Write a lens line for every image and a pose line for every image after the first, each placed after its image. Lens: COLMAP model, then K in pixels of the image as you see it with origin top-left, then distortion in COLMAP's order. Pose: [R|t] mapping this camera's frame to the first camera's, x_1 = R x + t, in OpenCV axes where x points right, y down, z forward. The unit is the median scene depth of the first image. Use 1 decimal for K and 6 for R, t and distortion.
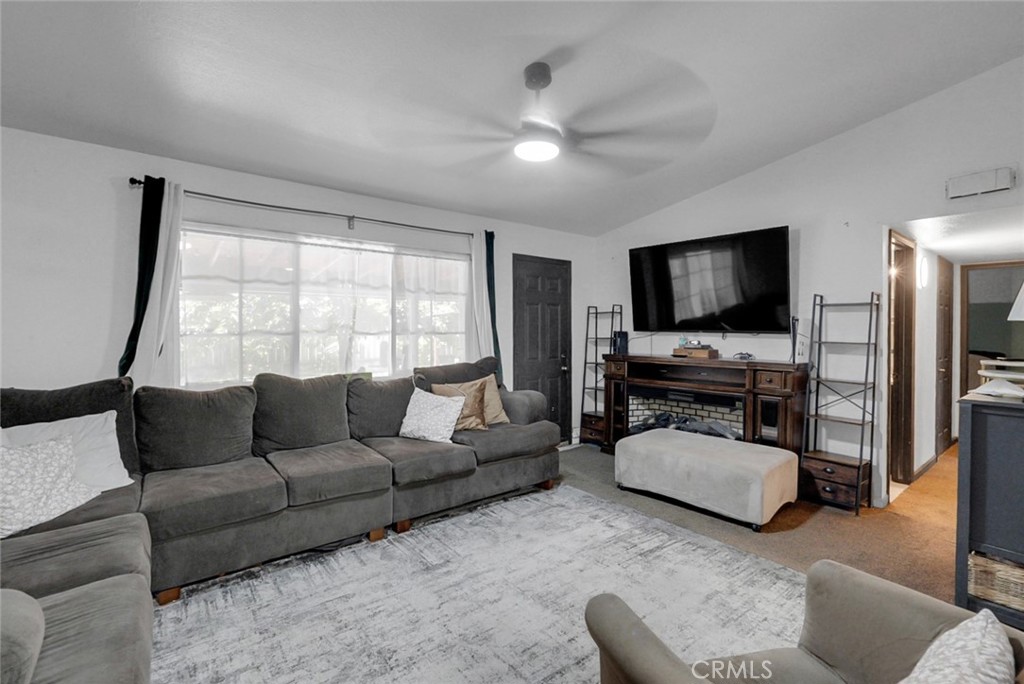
lens RADIAL K [[465.0, 0, 510.2], [0, 465.0, 337.5], [0, 0, 1]] dist [-0.002714, 0.000241]
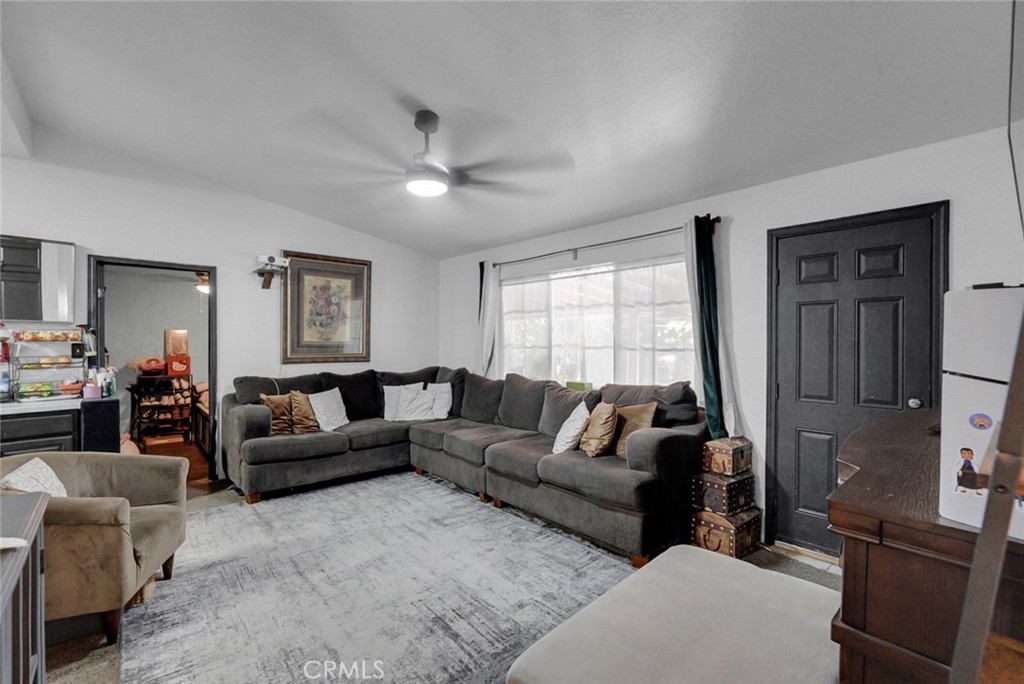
lens RADIAL K [[450.3, 0, 516.2], [0, 450.3, 342.6], [0, 0, 1]] dist [0.000349, 0.001595]
pose [[0.060429, 0.000419, -0.998172, 0.926143], [-0.023969, 0.999712, -0.001032, -0.020604], [0.997885, 0.023987, 0.060422, 0.917723]]
